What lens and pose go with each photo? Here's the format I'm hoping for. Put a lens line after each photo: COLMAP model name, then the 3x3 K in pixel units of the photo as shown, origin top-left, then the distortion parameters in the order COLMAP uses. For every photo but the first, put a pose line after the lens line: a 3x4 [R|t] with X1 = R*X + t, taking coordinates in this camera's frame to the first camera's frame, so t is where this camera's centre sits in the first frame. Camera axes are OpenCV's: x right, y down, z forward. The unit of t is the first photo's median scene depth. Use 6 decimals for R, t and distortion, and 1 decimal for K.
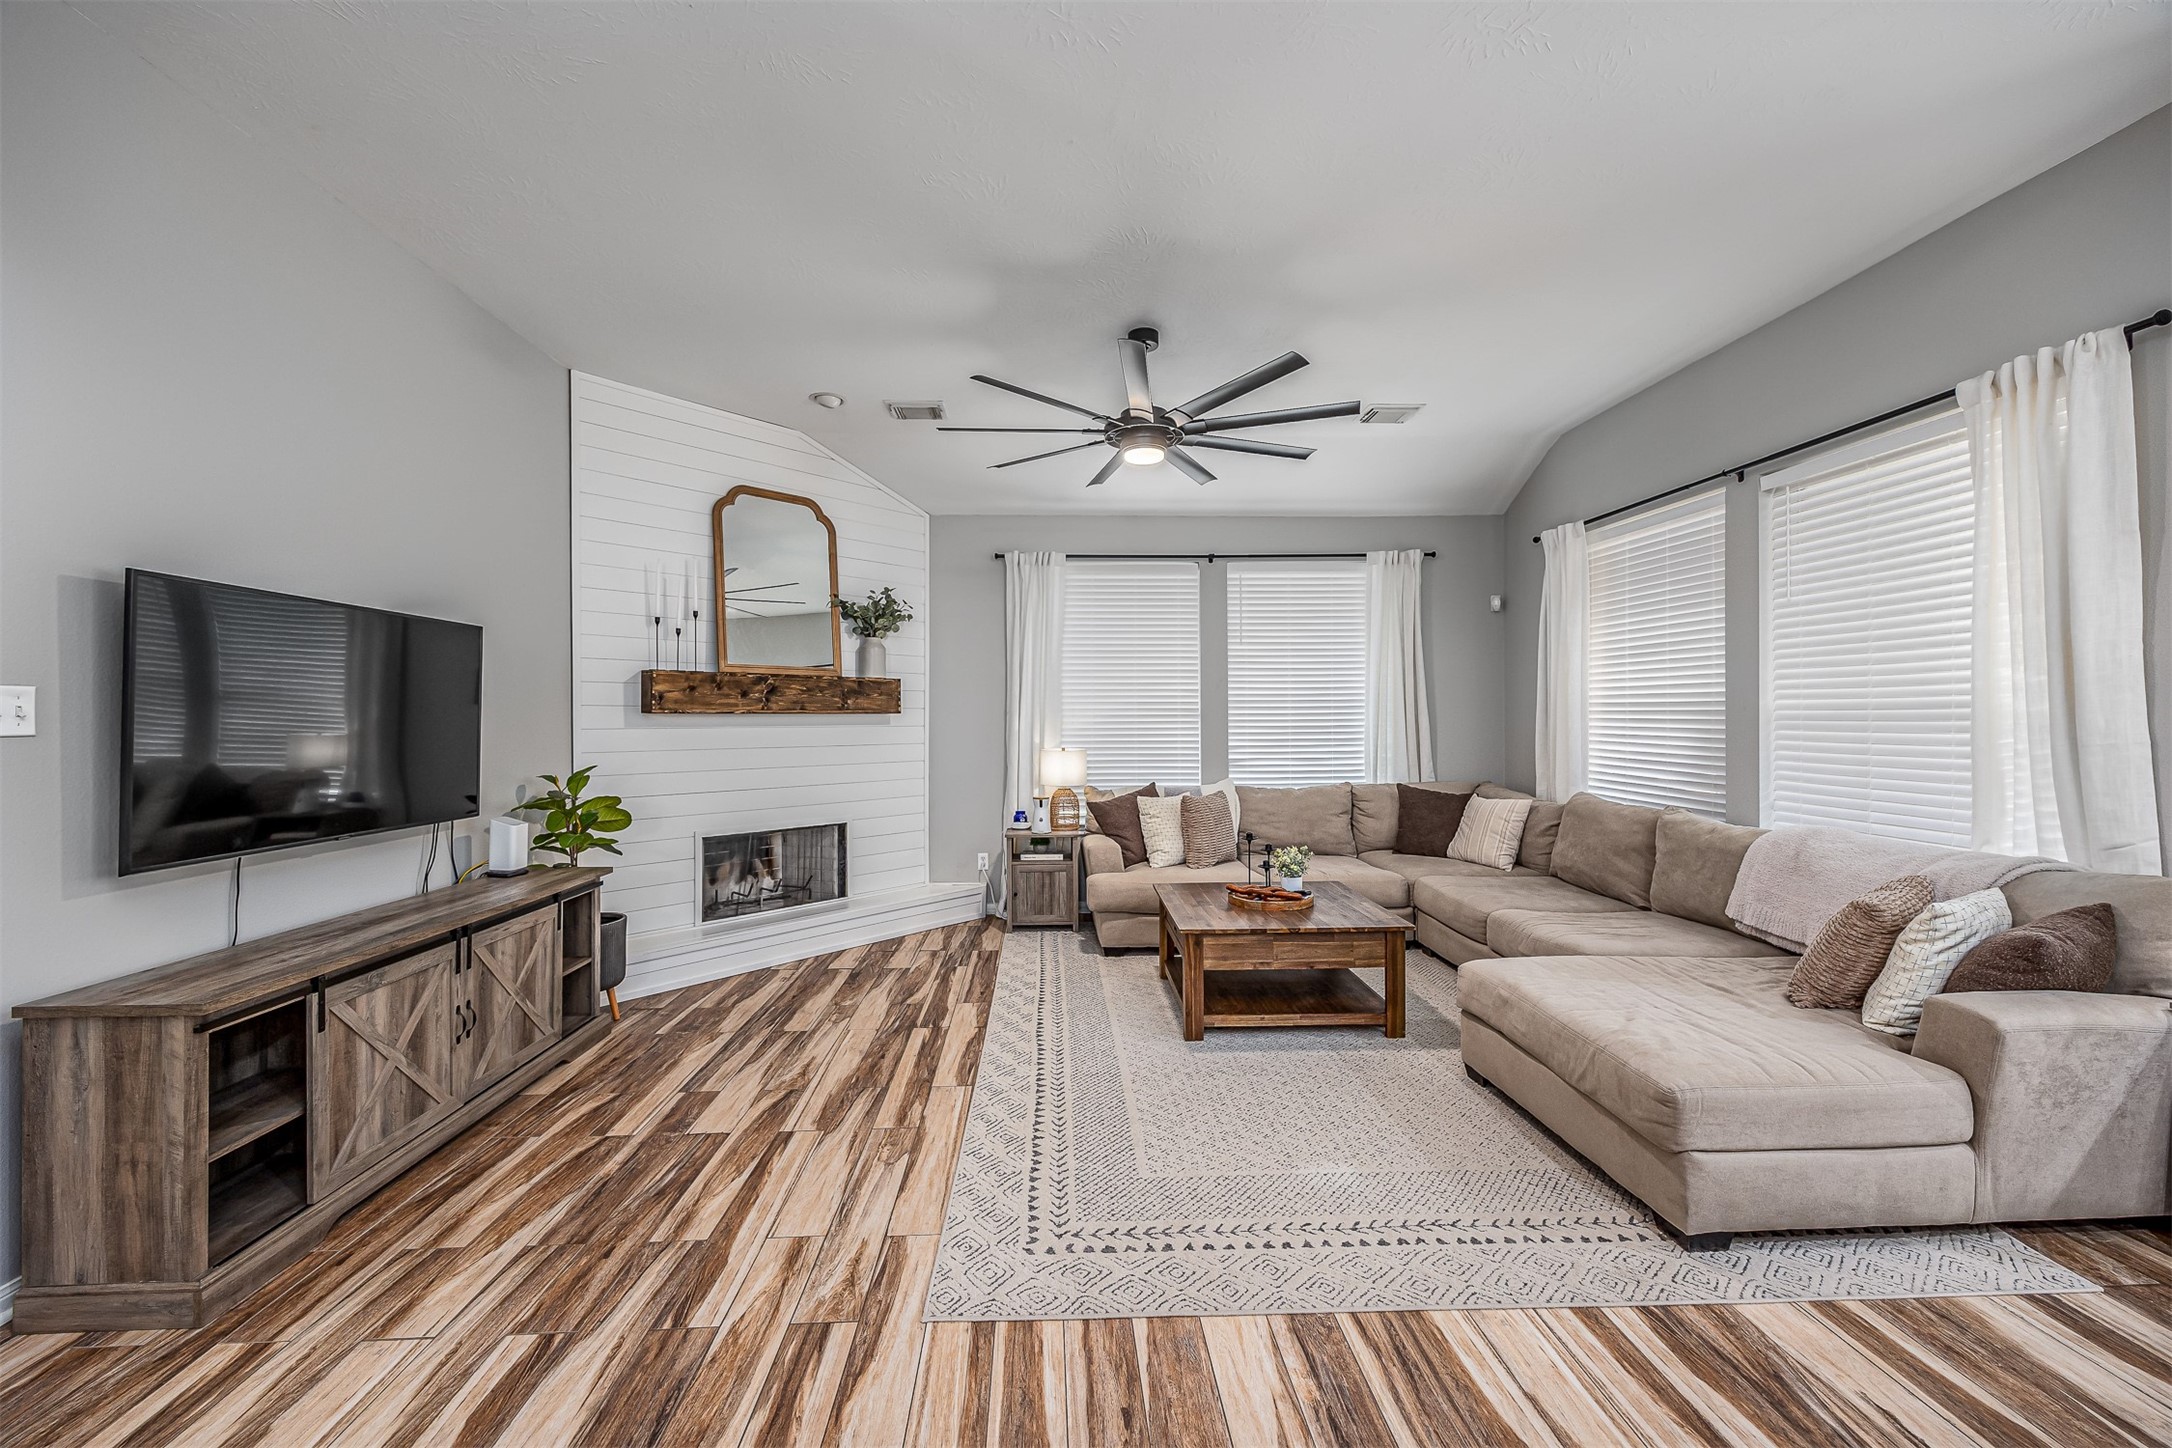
lens RADIAL K [[855.6, 0, 1079.4], [0, 855.6, 719.6], [0, 0, 1]] dist [0.003745, -0.000145]
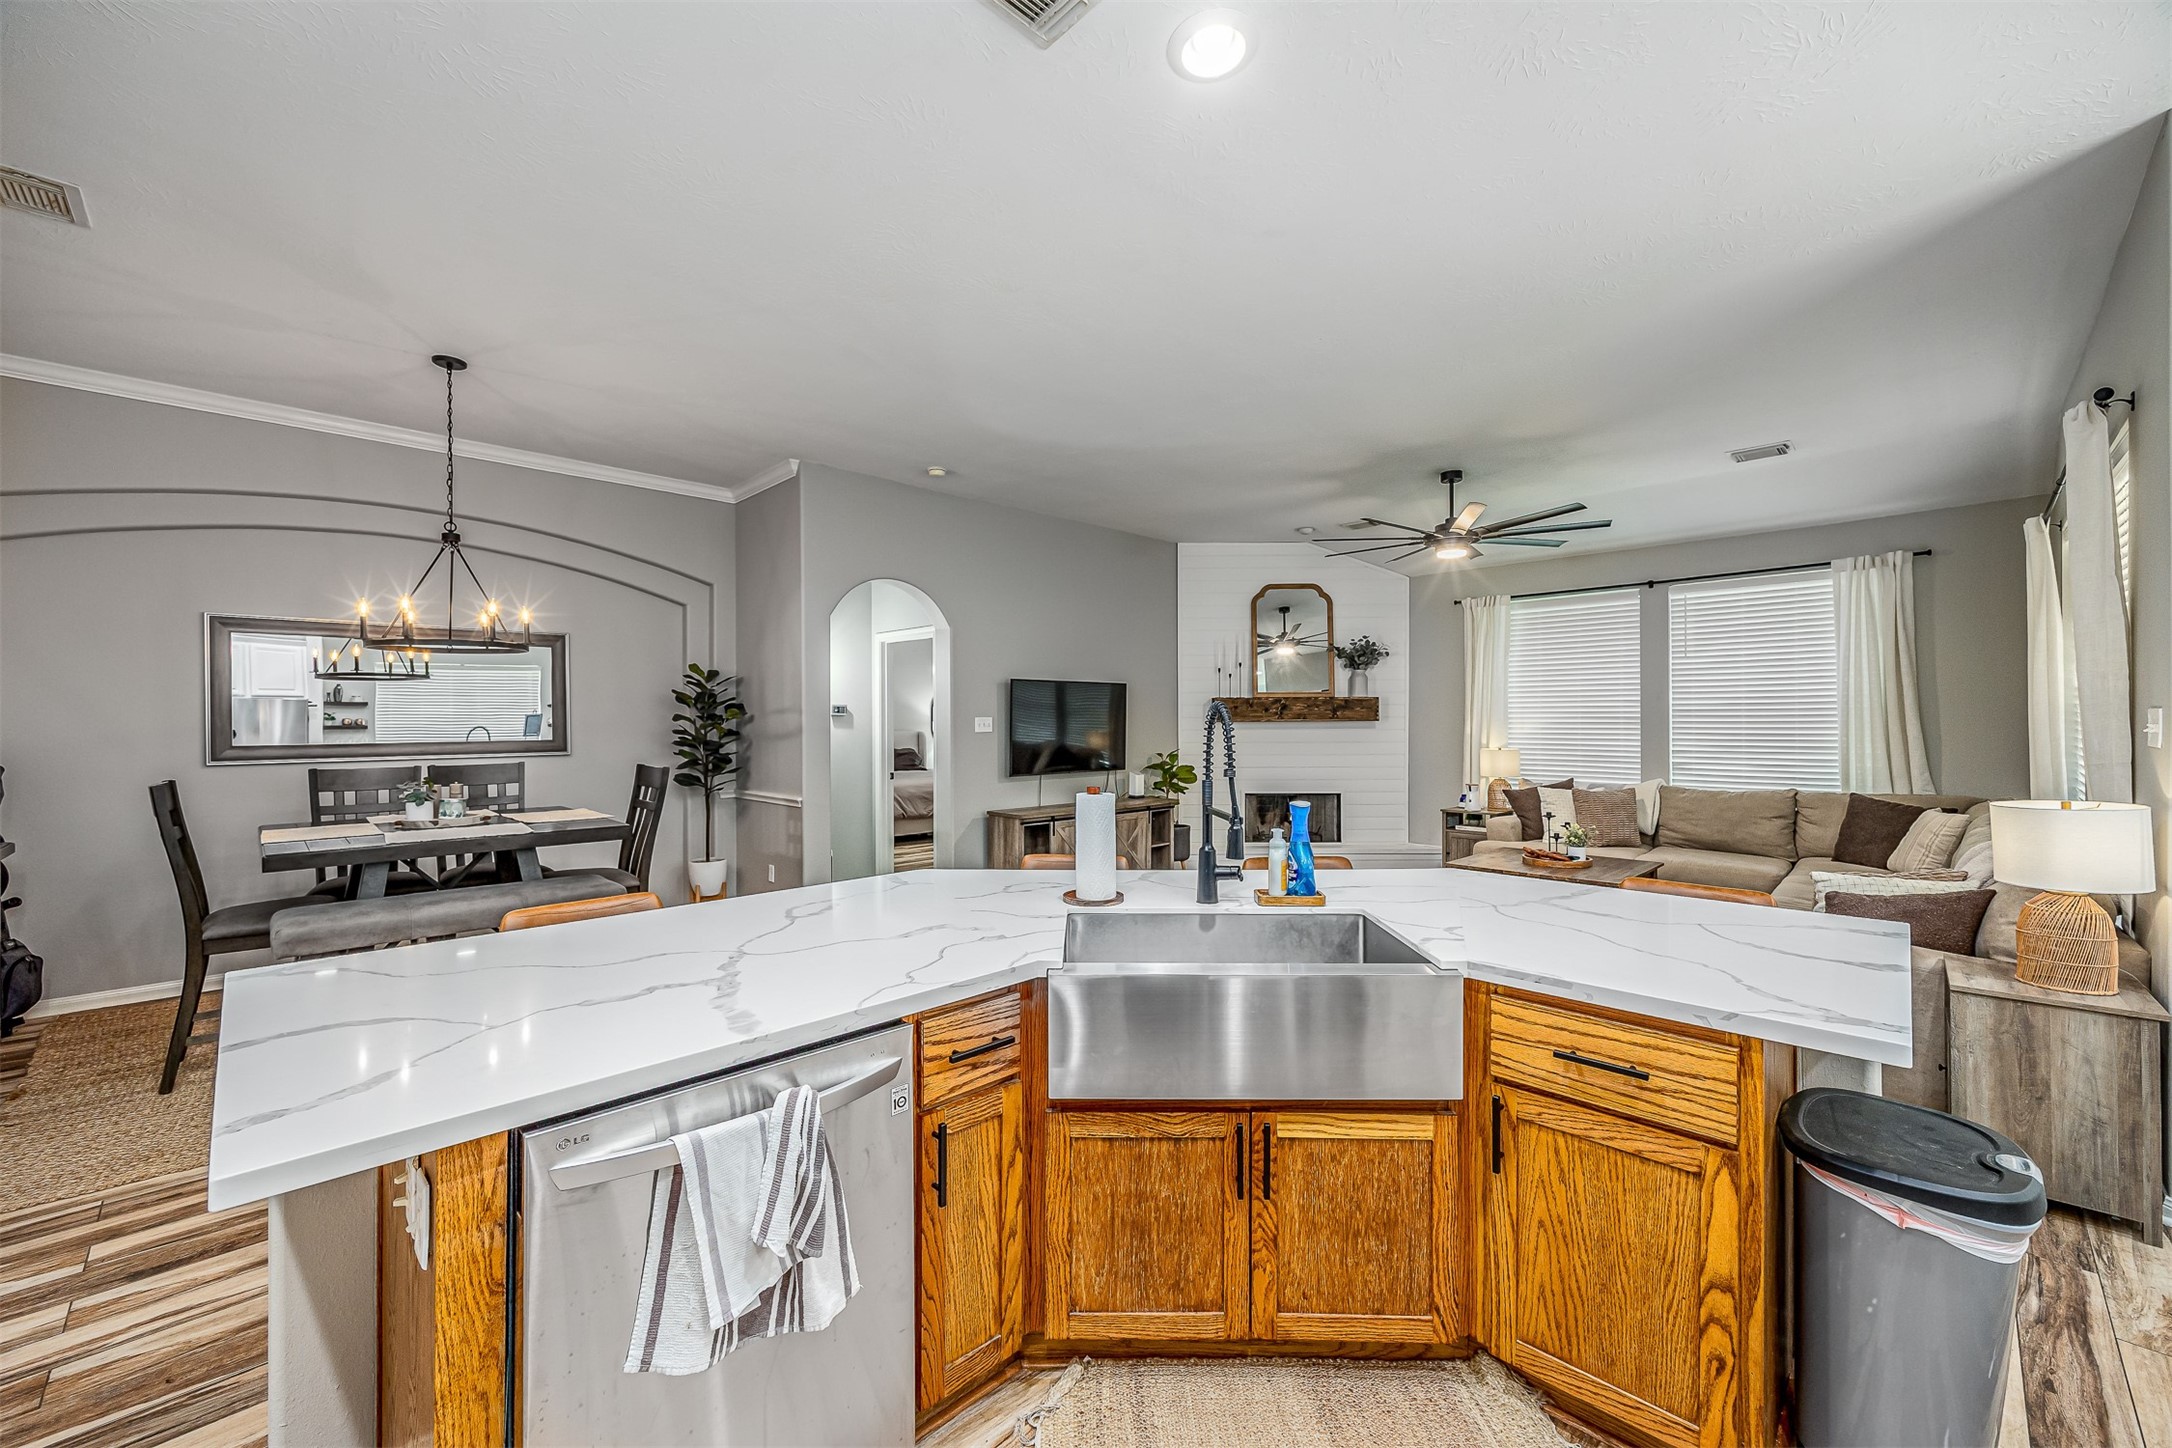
lens RADIAL K [[859.9, 0, 1077.0], [0, 859.9, 720.4], [0, 0, 1]] dist [0.003247, -0.000501]
pose [[0.669298, 0.003681, -0.742985, 0.632897], [0.000192, 0.999987, 0.005128, -0.018716], [0.742994, -0.003575, 0.669288, -0.420607]]
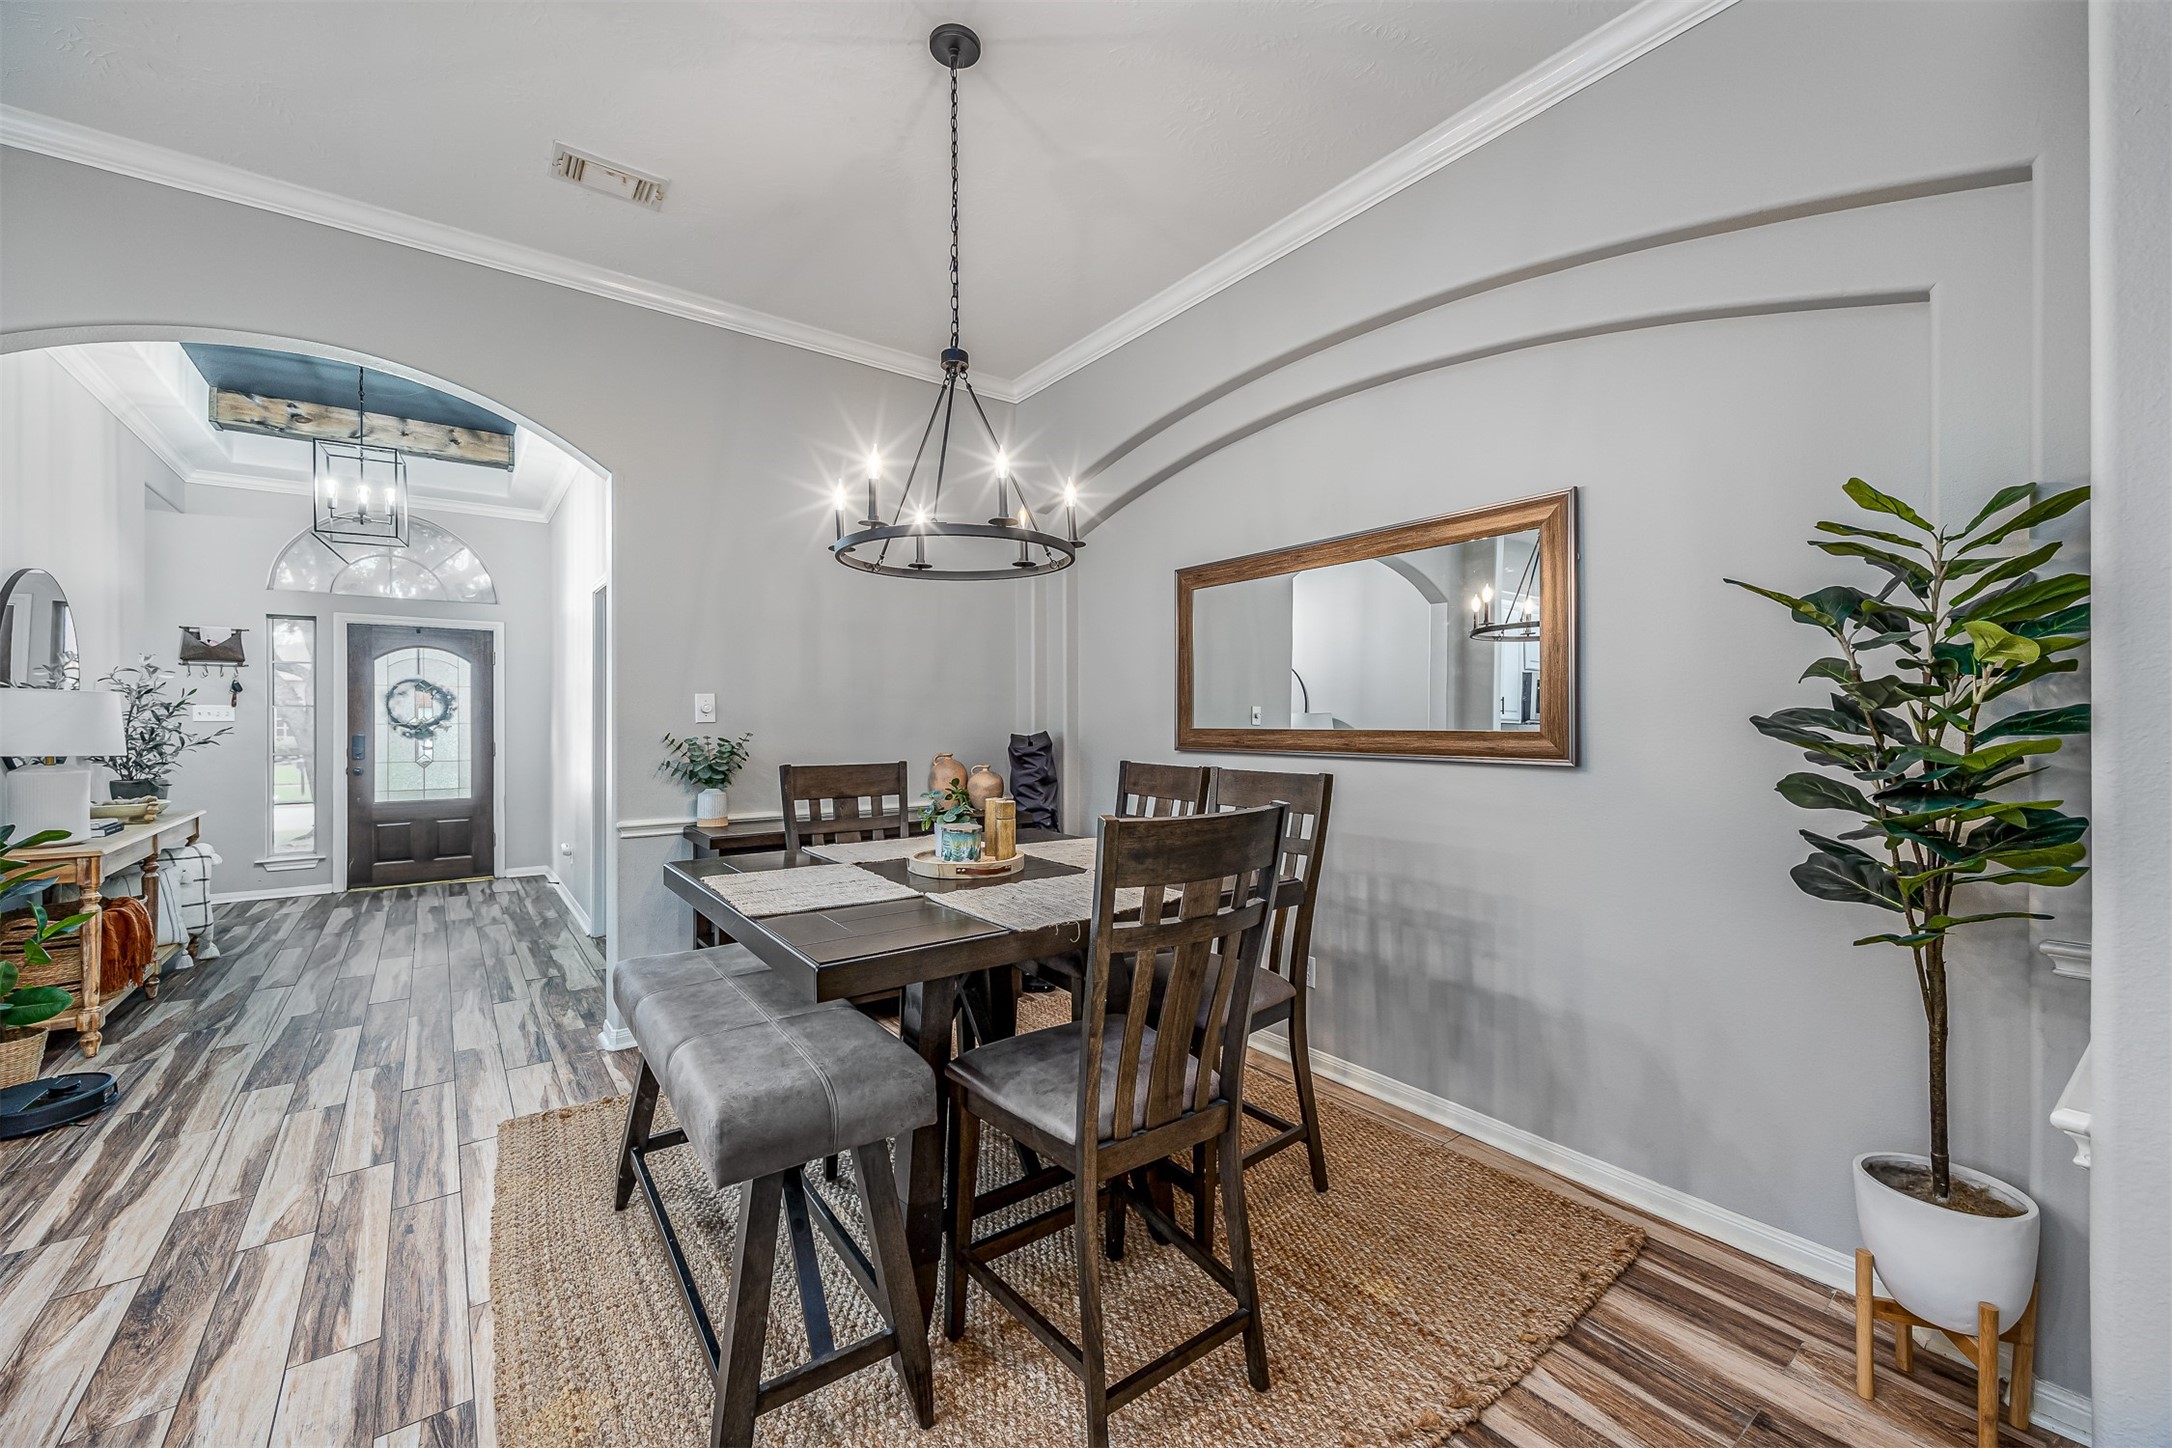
lens RADIAL K [[859.9, 0, 1077.0], [0, 859.9, 720.4], [0, 0, 1]] dist [0.003247, -0.000501]
pose [[-0.828387, 0.008229, -0.560096, -0.215436], [0.005188, 0.999962, 0.007020, -0.000210], [0.560133, 0.002910, -0.828398, 0.137274]]
